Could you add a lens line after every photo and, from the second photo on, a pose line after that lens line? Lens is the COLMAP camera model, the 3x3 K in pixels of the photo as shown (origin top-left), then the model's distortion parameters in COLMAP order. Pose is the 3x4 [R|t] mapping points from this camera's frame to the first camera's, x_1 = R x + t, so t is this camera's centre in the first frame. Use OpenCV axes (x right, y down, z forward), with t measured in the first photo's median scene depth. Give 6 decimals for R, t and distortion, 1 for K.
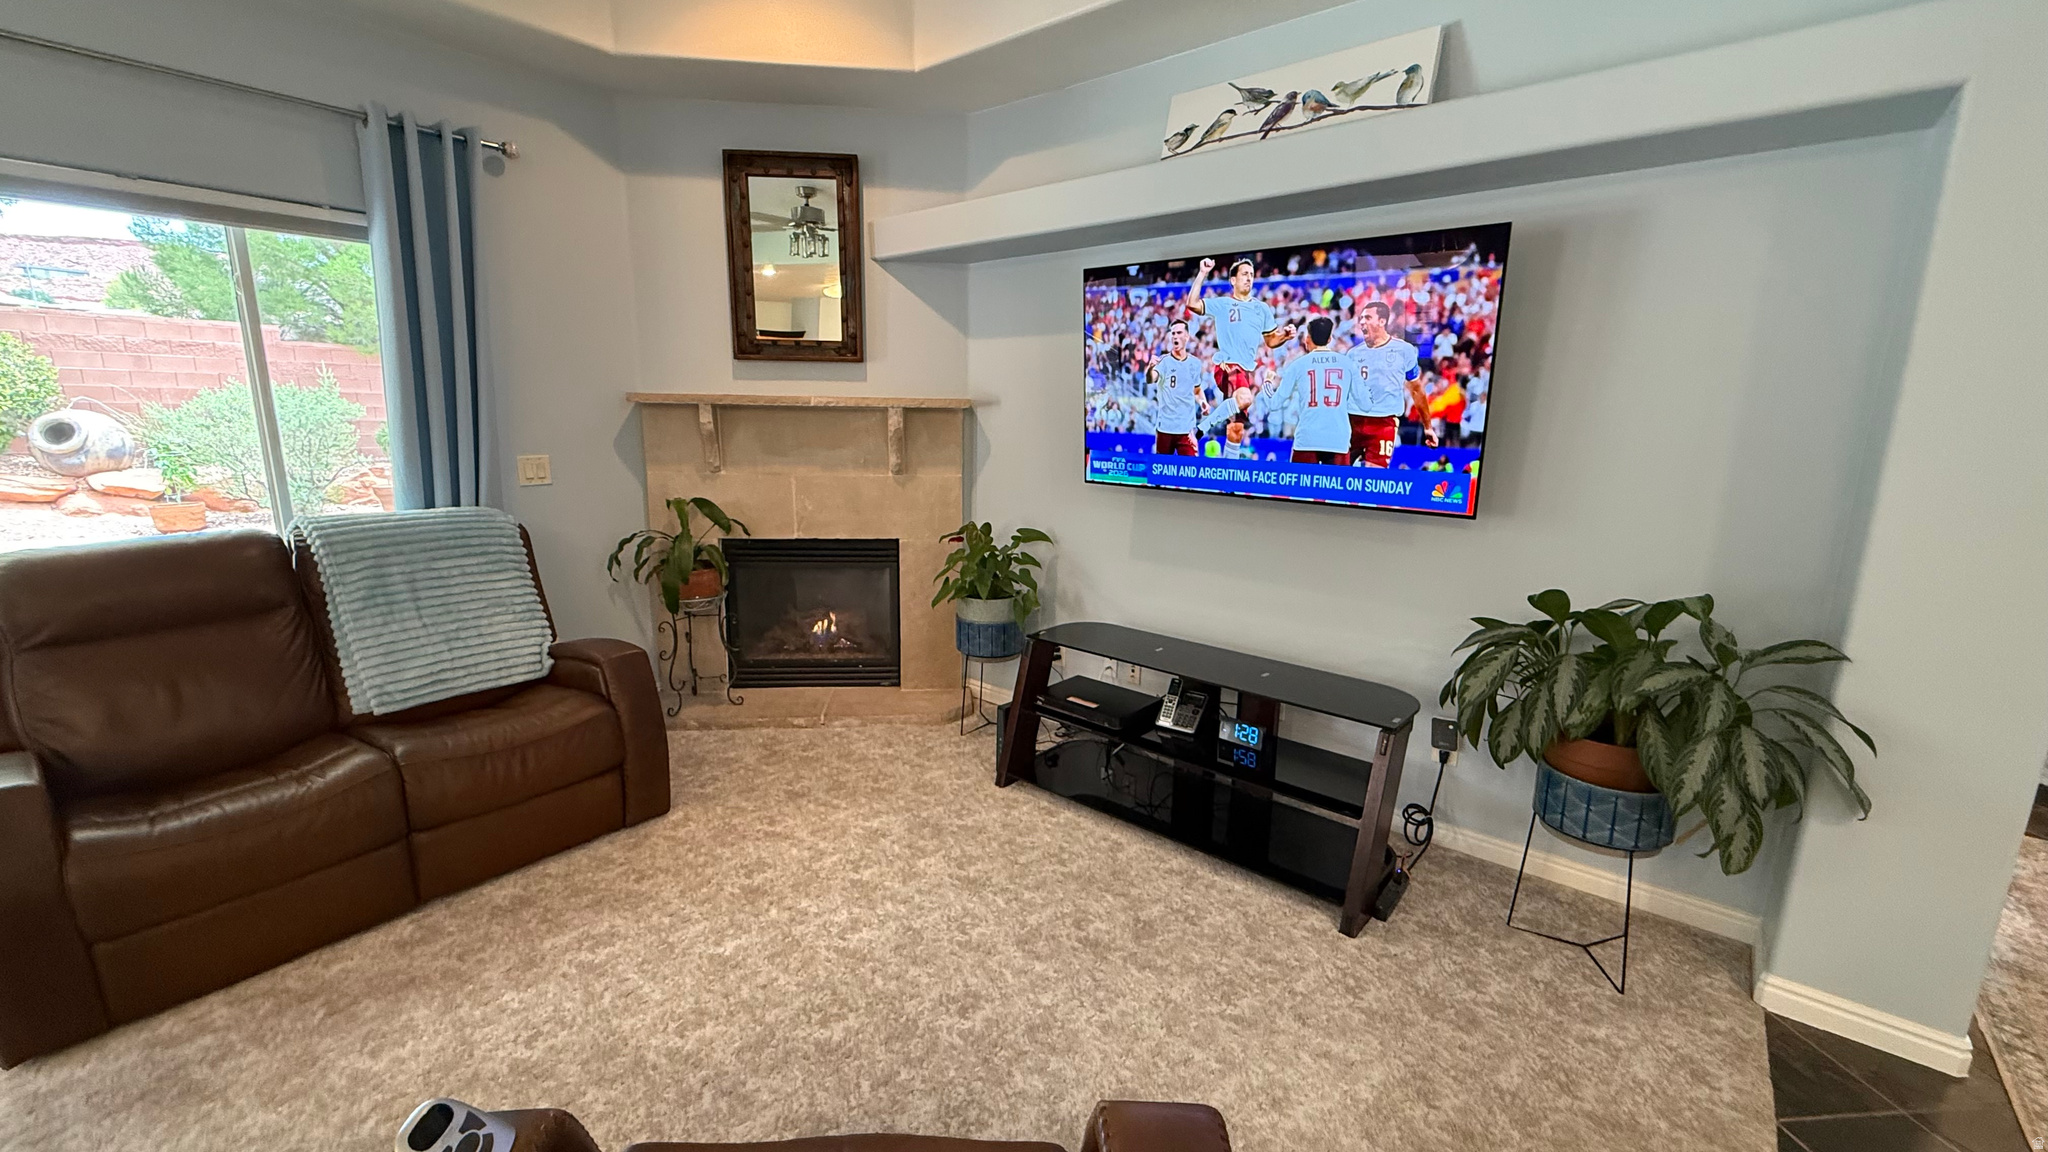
lens RADIAL K [[813.4, 0, 1031.4], [0, 813.4, 582.6], [0, 0, 1]] dist [-0.003779, 0.002502]
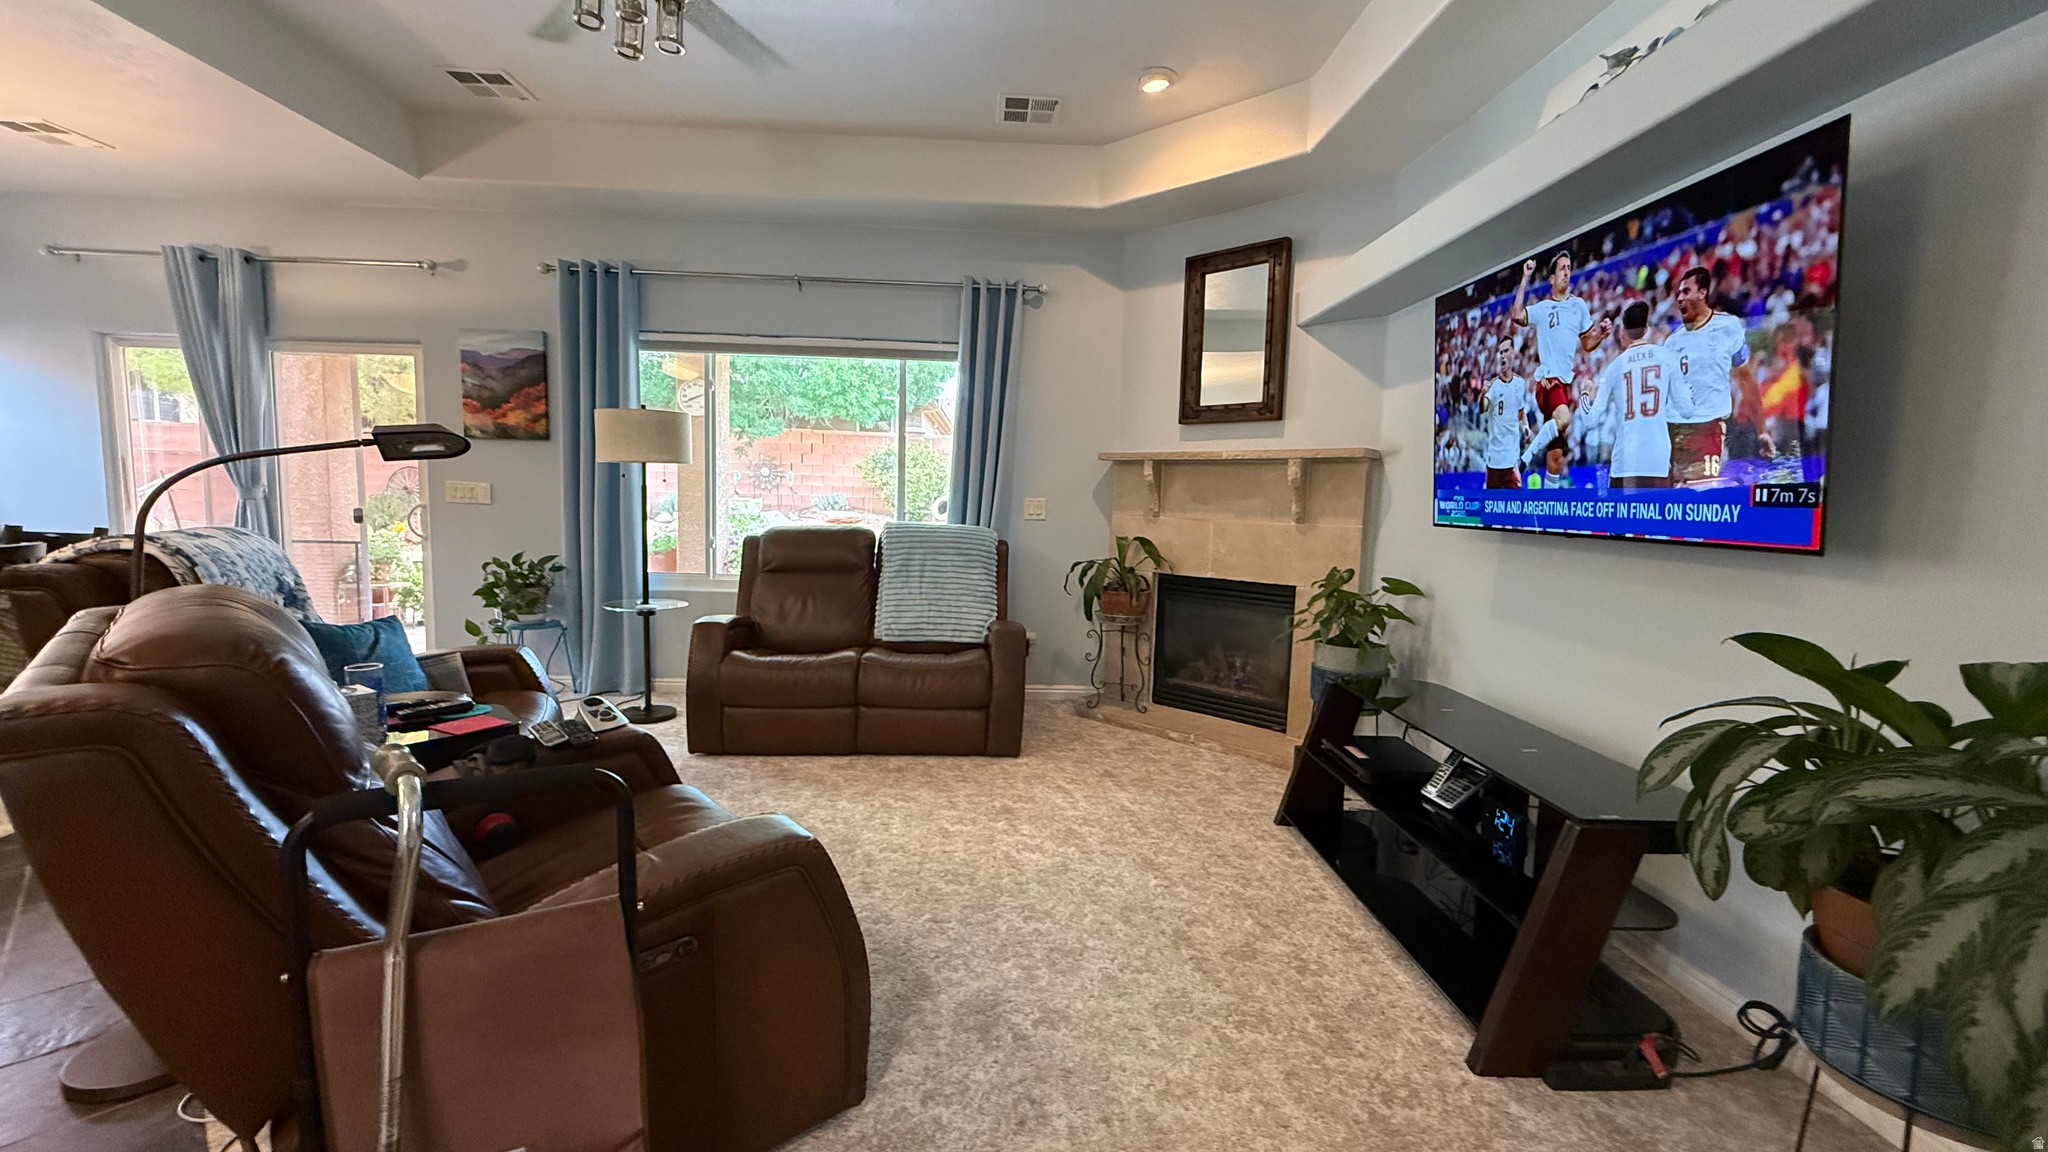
lens RADIAL K [[813.4, 0, 1041.8], [0, 813.4, 593.7], [0, 0, 1]] dist [-0.003779, 0.002502]
pose [[0.678055, 0.086132, -0.729947, 0.507757], [-0.167584, 0.985069, -0.039434, 0.069296], [0.715652, 0.149065, 0.682365, 0.088172]]
